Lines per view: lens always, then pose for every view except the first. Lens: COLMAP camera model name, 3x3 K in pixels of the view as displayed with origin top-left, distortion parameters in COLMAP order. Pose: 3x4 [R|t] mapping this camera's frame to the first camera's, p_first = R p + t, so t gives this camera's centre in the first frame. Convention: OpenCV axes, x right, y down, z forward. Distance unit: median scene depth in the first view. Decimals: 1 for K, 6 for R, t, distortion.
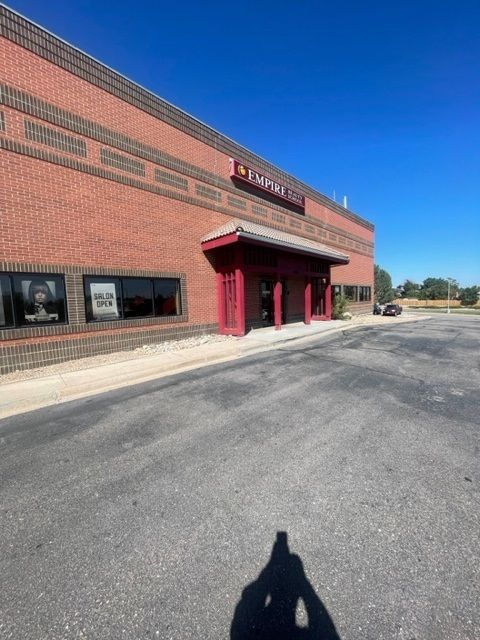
lens RADIAL K [[258.2, 0, 240.0], [0, 258.2, 320.0], [0, 0, 1]] dist [0.000404, 0.000046]
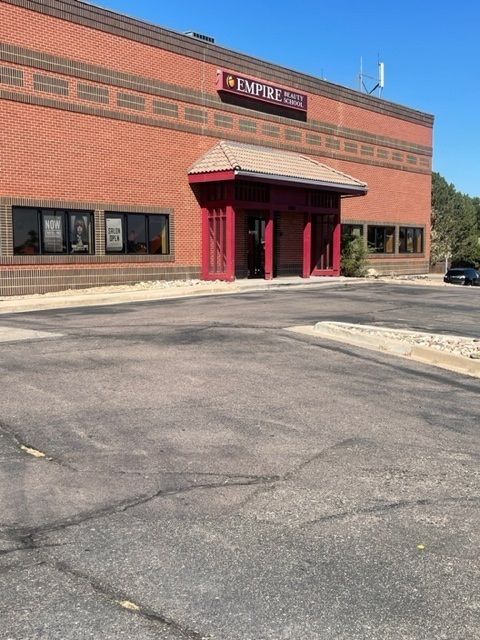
lens RADIAL K [[876.5, 0, 240.0], [0, 876.5, 320.0], [0, 0, 1]] dist [0.167323, -0.368973]
pose [[0.986860, 0.022159, 0.160048, -0.428205], [-0.022011, 0.999754, -0.002694, 0.196608], [-0.160069, -0.000864, 0.987105, -1.920157]]
